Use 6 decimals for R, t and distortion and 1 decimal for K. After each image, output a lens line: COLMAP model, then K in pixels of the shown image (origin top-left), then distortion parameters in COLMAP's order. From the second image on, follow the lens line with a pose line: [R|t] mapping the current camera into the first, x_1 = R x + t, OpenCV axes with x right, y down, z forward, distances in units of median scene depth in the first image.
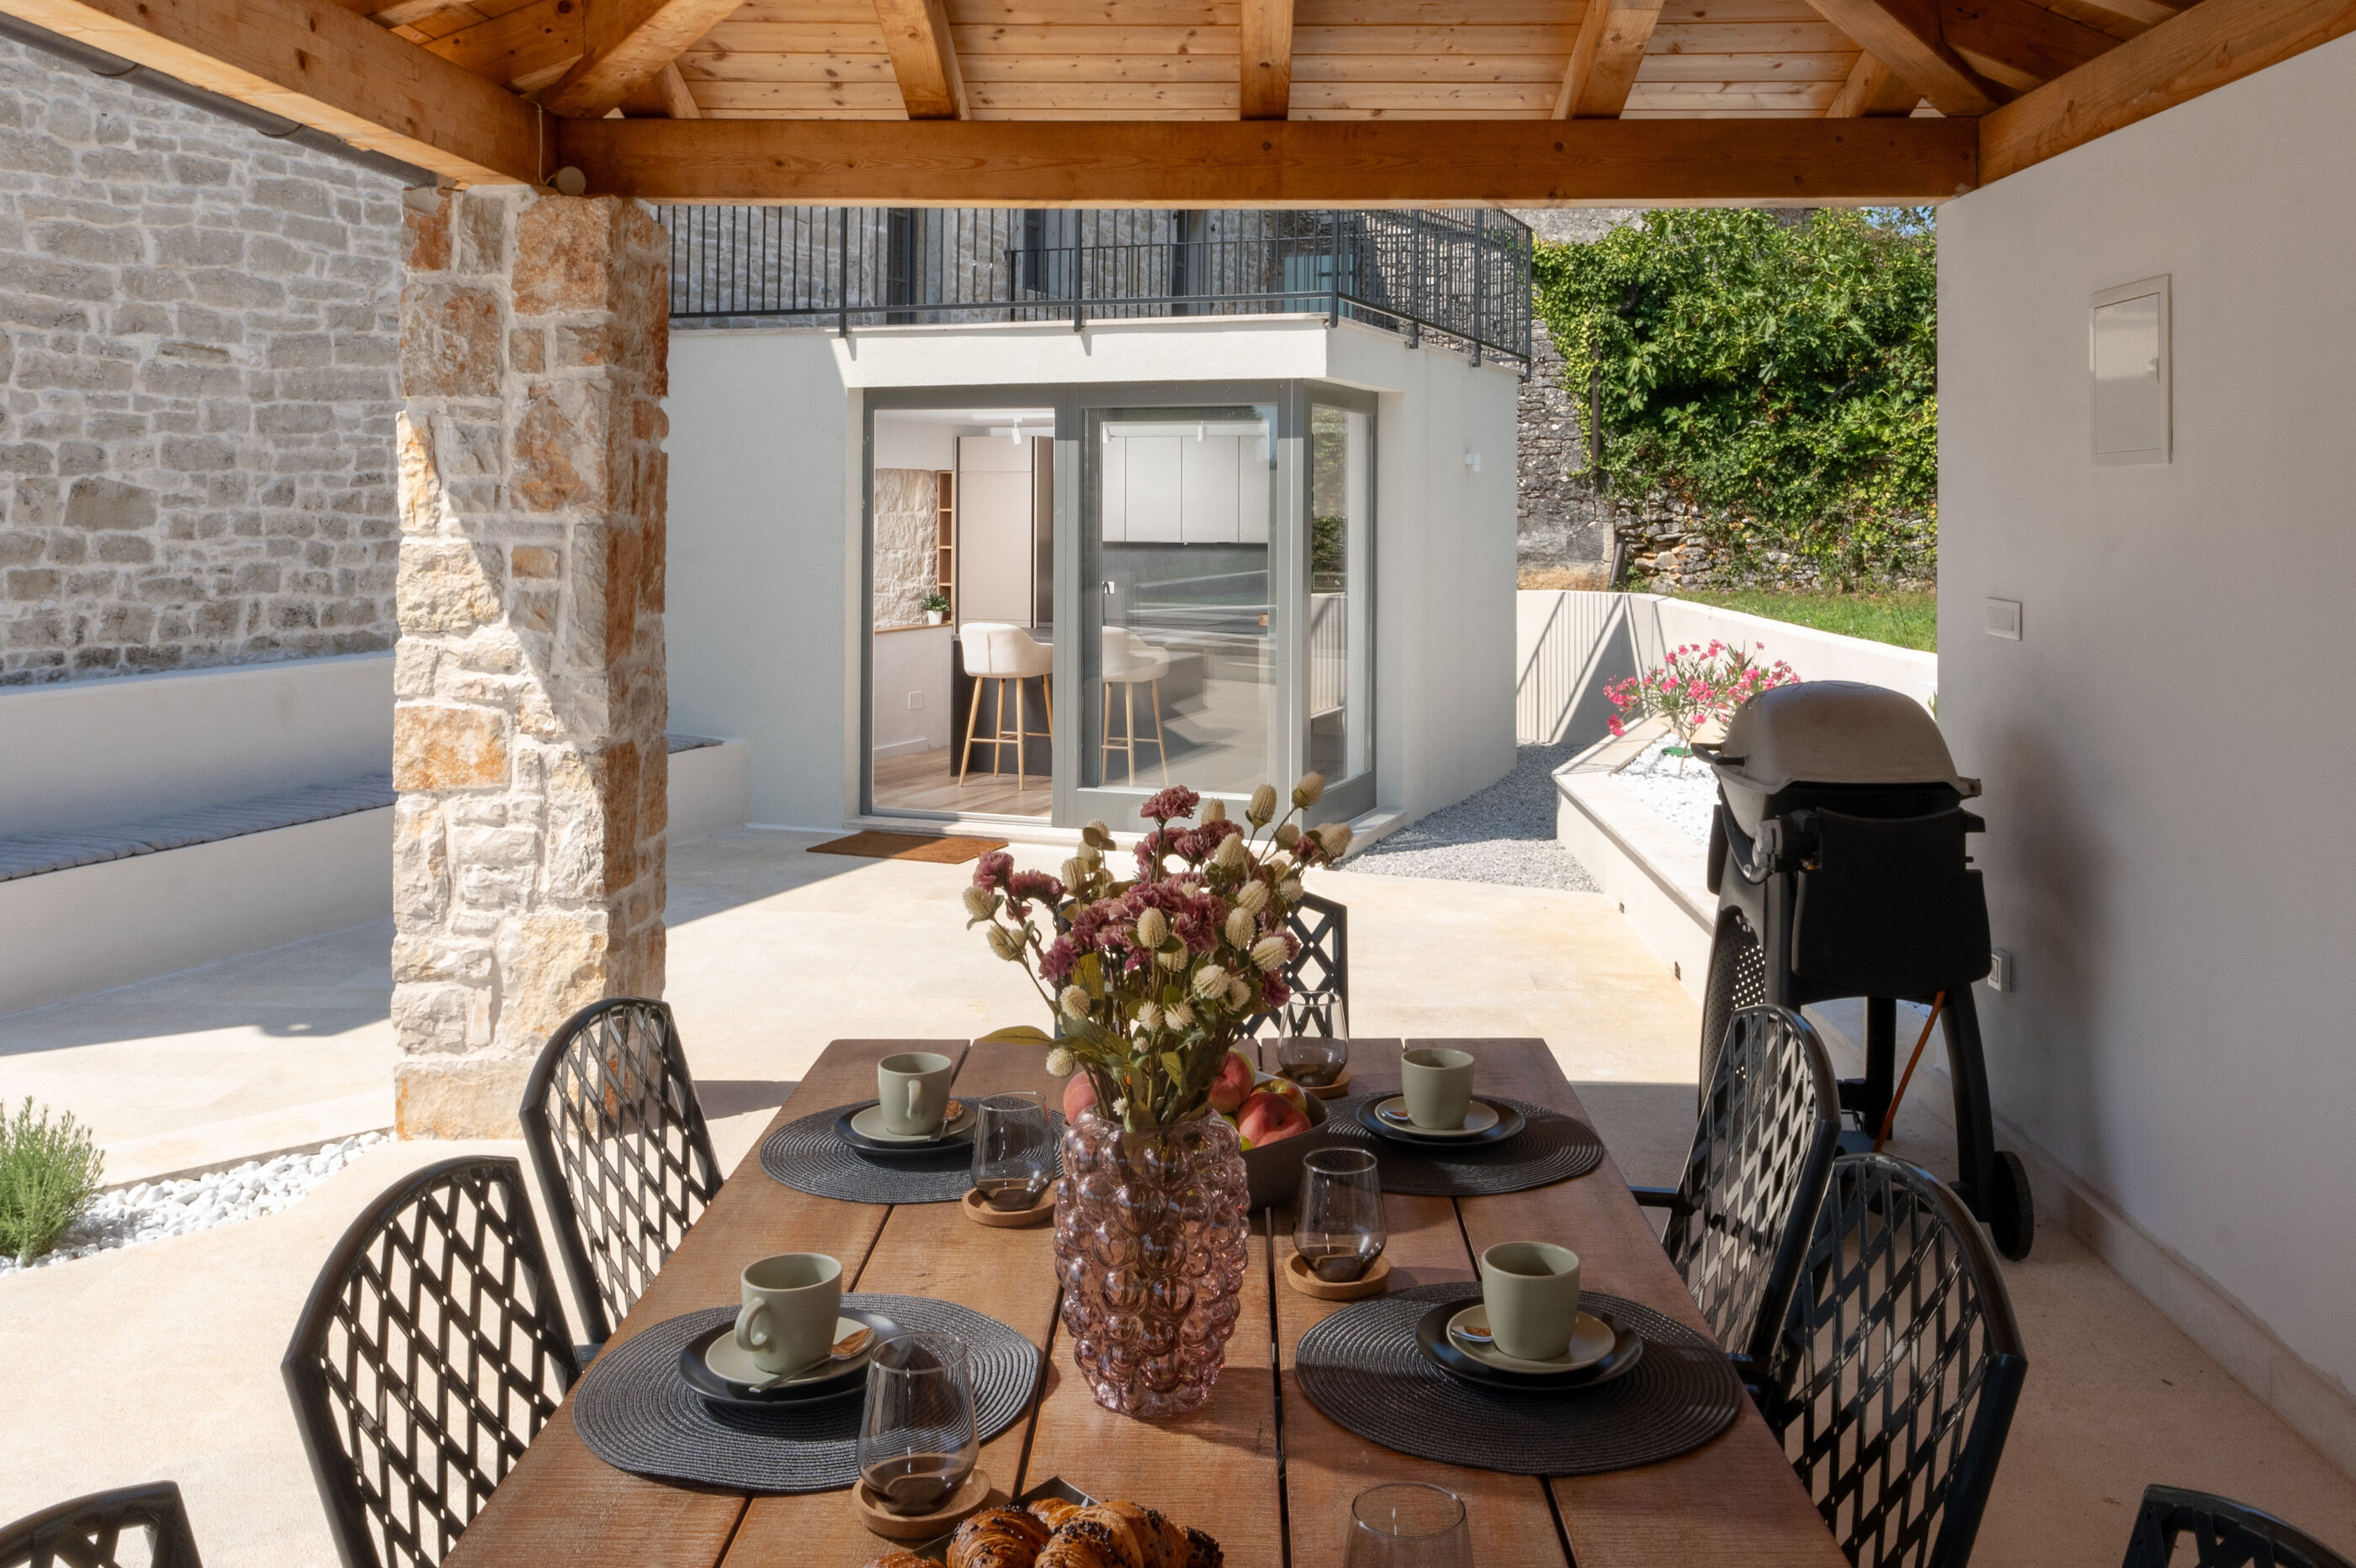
lens RADIAL K [[2022.0, 0, 1228.4], [0, 2022.0, 474.4], [0, 0, 1]] dist [-0.000560, -0.000135]
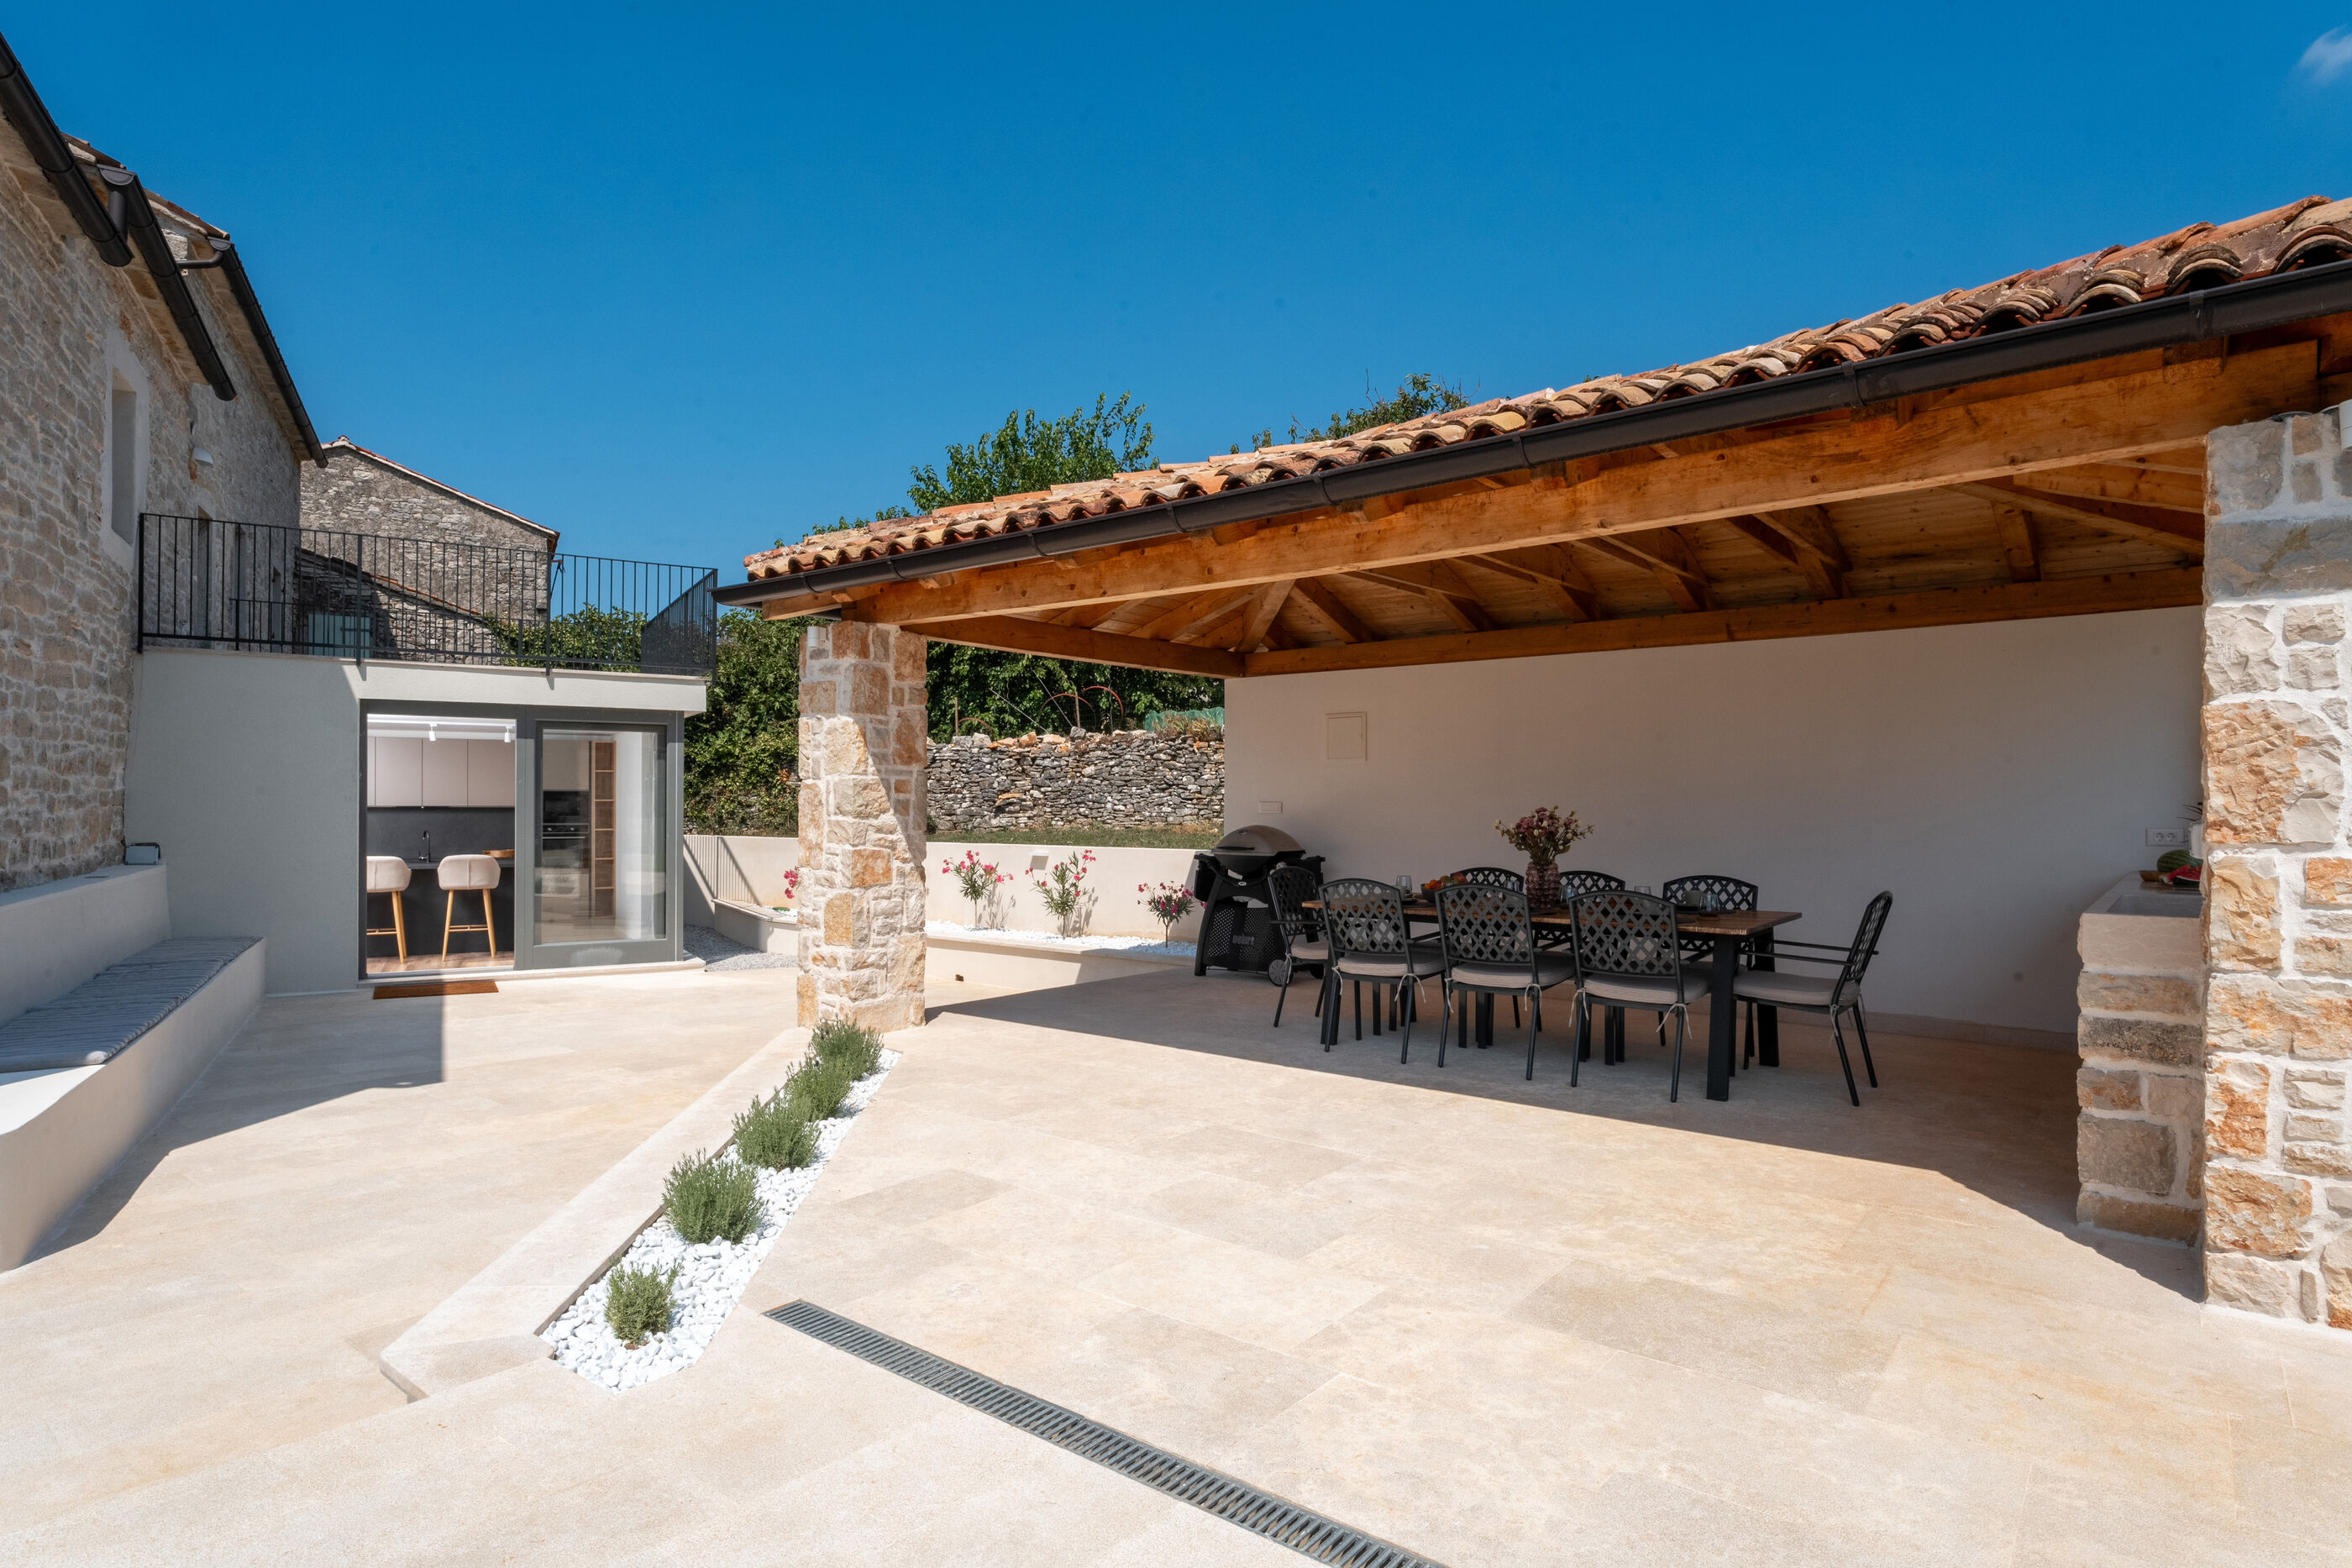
lens RADIAL K [[1247.3, 0, 1186.4], [0, 1247.3, 812.4], [0, 0, 1]] dist [-0.001050, -0.000604]
pose [[0.619048, -0.005864, 0.785331, -1.278392], [-0.012811, 0.999764, 0.017564, 0.043327], [-0.785249, -0.020934, 0.618826, -0.162950]]
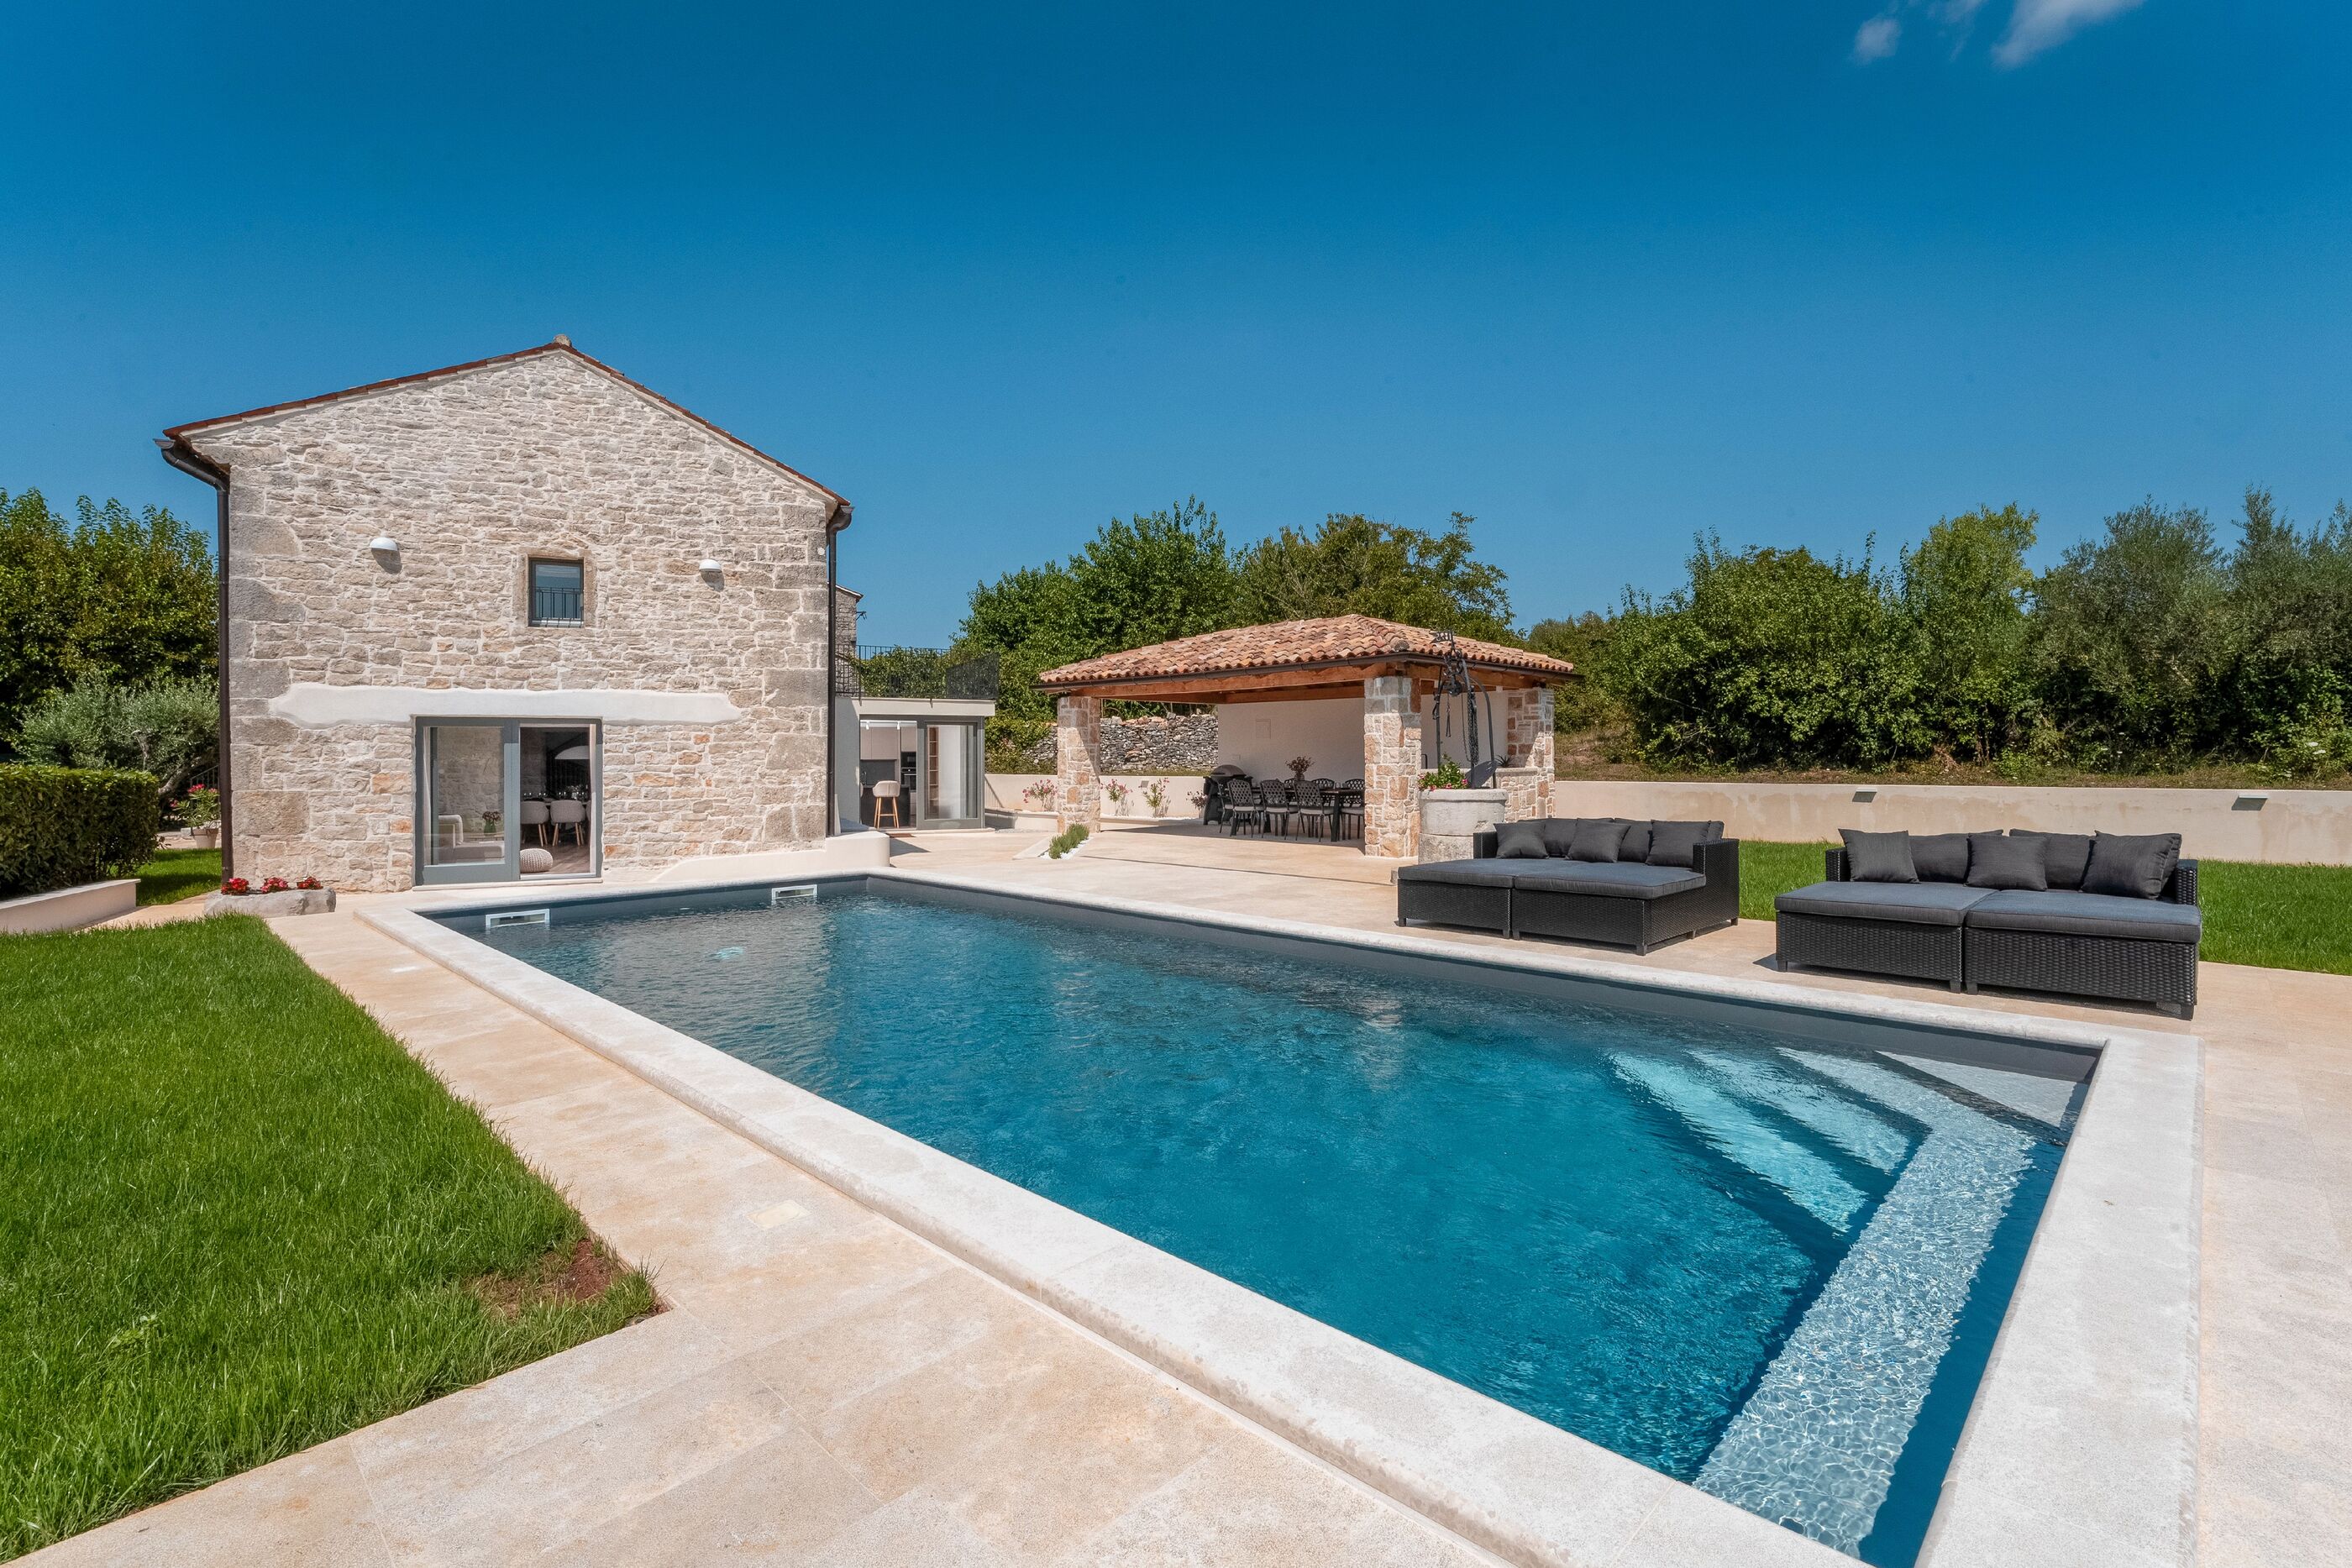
lens RADIAL K [[1075.2, 0, 1198.5], [0, 1075.2, 771.1], [0, 0, 1]] dist [-0.011787, -0.000095]
pose [[0.683174, -0.014122, 0.730119, -2.797721], [-0.005925, 0.999673, 0.024880, 0.018140], [-0.730231, -0.021324, 0.682867, -1.801350]]
